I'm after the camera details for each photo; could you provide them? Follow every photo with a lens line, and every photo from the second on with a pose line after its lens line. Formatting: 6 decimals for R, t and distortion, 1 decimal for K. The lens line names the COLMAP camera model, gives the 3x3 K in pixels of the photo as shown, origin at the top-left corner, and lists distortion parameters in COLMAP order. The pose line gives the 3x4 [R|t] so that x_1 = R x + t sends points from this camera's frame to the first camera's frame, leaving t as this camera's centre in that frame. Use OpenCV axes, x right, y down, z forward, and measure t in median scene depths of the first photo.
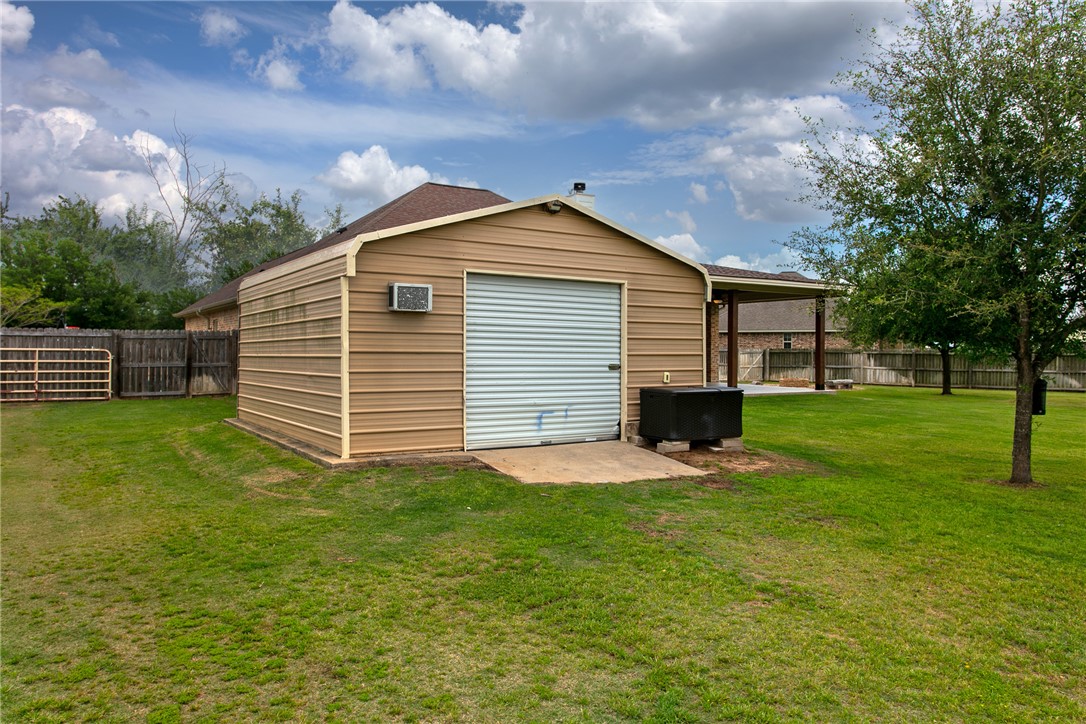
lens RADIAL K [[796.3, 0, 543.0], [0, 796.3, 362.0], [0, 0, 1]] dist [0.075416, 0.000874]
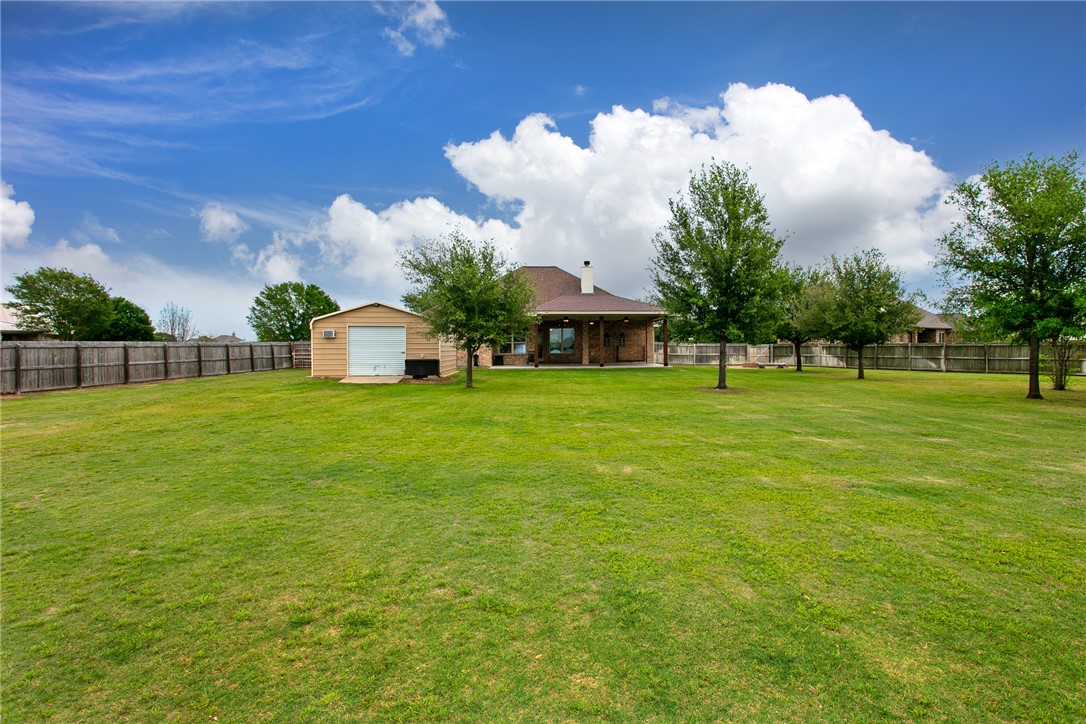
lens RADIAL K [[573.4, 0, 539.4], [0, 573.4, 349.5], [0, 0, 1]] dist [-0.002908, -0.000224]
pose [[0.857758, -0.012523, -0.513902, 0.612695], [0.005014, 0.999859, -0.015996, 0.012194], [0.514030, 0.011144, 0.857700, -0.235717]]
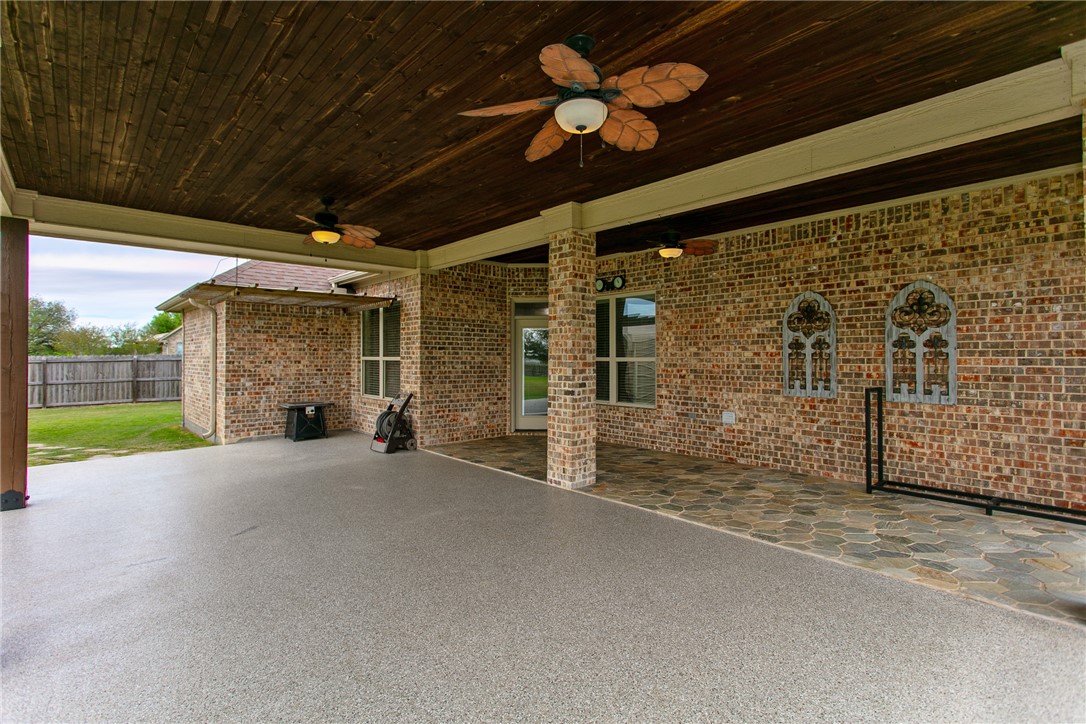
lens RADIAL K [[520.1, 0, 540.6], [0, 520.1, 352.2], [0, 0, 1]] dist [0.002444, 0.000201]
pose [[0.162057, -0.014331, -0.986677, 0.262479], [-0.012260, 0.999788, -0.016535, -0.021519], [0.986705, 0.014776, 0.161847, 0.807129]]
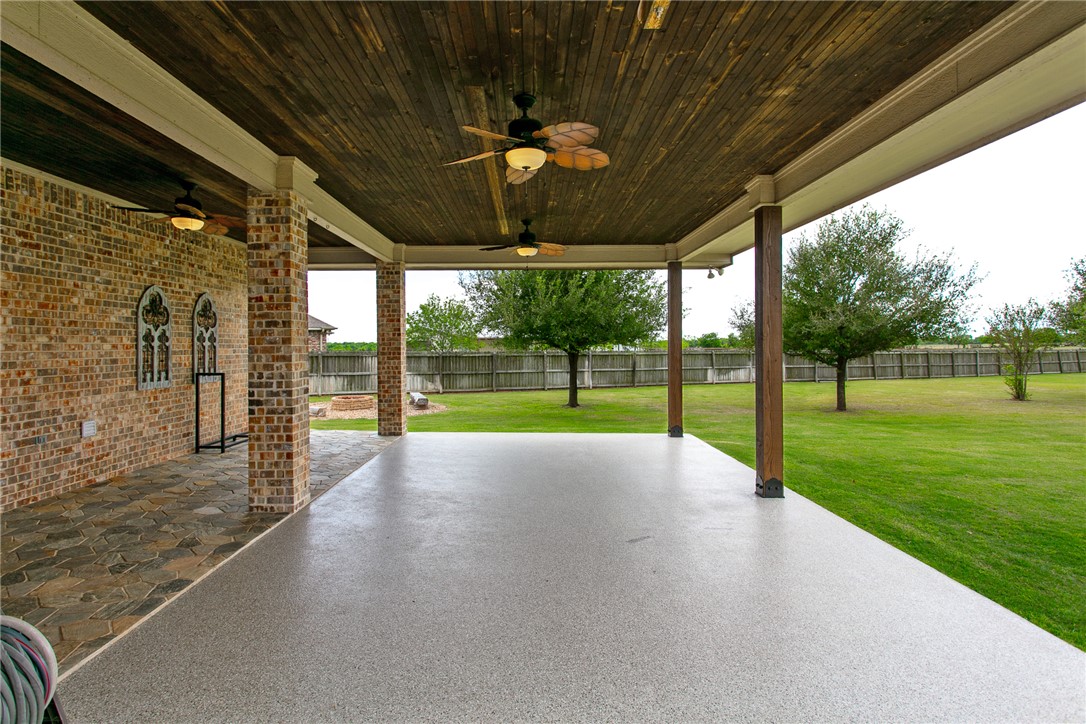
lens RADIAL K [[573.4, 0, 539.4], [0, 573.4, 349.5], [0, 0, 1]] dist [-0.002908, -0.000224]
pose [[0.518903, -0.016419, 0.854676, -0.028483], [0.022159, 0.999738, 0.005752, -0.022181], [-0.854546, 0.015954, 0.519131, 0.696930]]
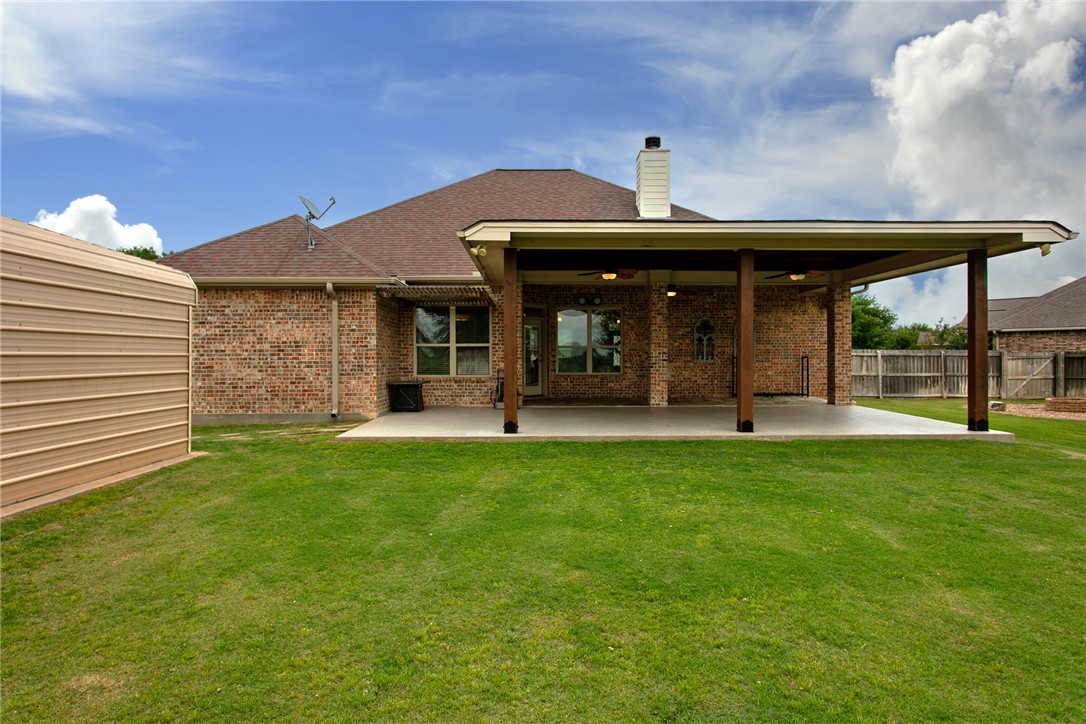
lens RADIAL K [[646.2, 0, 543.0], [0, 646.2, 362.0], [0, 0, 1]] dist [0.002374, 0.000699]
pose [[0.859342, -0.004421, -0.511383, 0.249076], [0.000249, 0.999966, -0.008228, -0.005051], [0.511402, 0.006943, 0.859314, 0.389004]]
